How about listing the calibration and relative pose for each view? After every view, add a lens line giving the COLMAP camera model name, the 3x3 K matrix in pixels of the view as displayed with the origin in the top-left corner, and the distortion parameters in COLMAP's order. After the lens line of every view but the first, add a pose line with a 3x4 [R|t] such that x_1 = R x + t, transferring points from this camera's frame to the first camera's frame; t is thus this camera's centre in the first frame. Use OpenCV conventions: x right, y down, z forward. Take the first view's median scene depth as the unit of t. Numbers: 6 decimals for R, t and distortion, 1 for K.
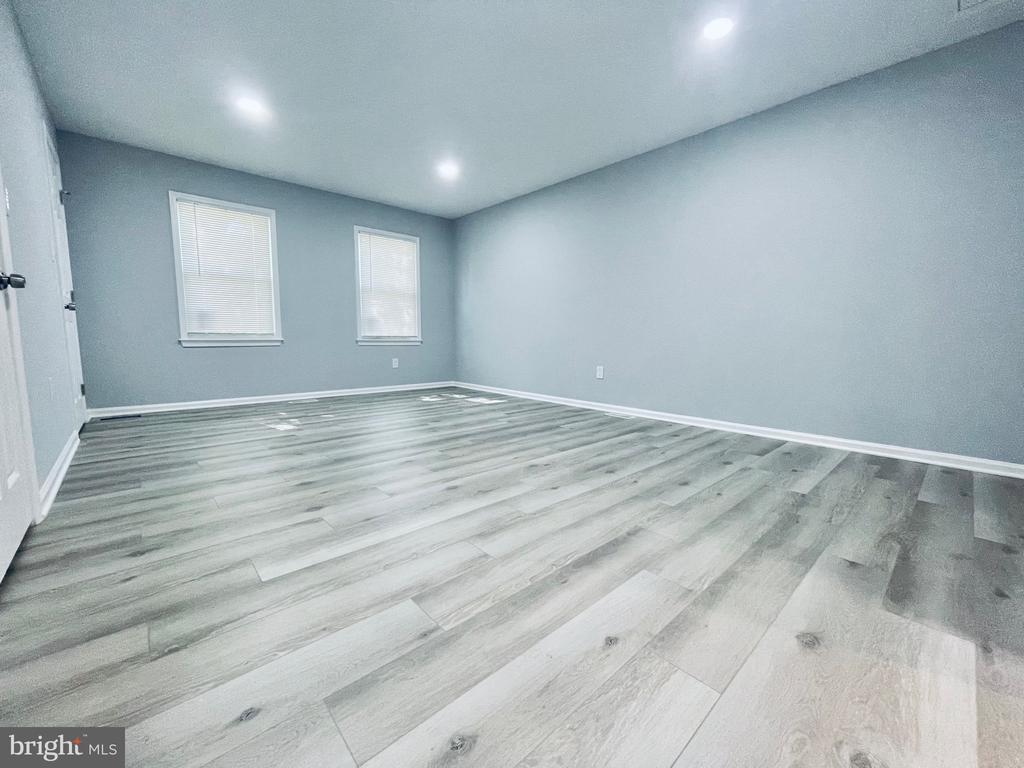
lens RADIAL K [[414.4, 0, 506.5], [0, 414.4, 384.3], [0, 0, 1]] dist [-0.001959, 0.000314]
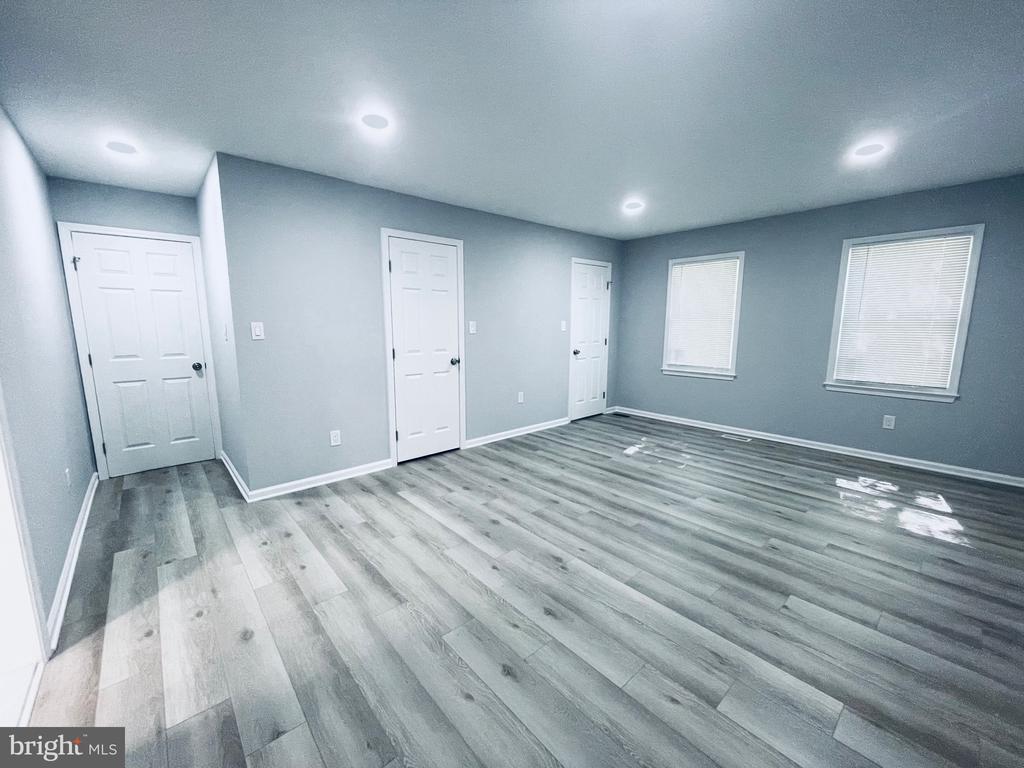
lens RADIAL K [[414.4, 0, 506.5], [0, 414.4, 384.3], [0, 0, 1]] dist [-0.001959, 0.000314]
pose [[-0.017137, 0.143258, -0.989537, 1.143557], [-0.110012, 0.983403, 0.144276, -0.392325], [0.993782, 0.111334, -0.001092, 0.987775]]
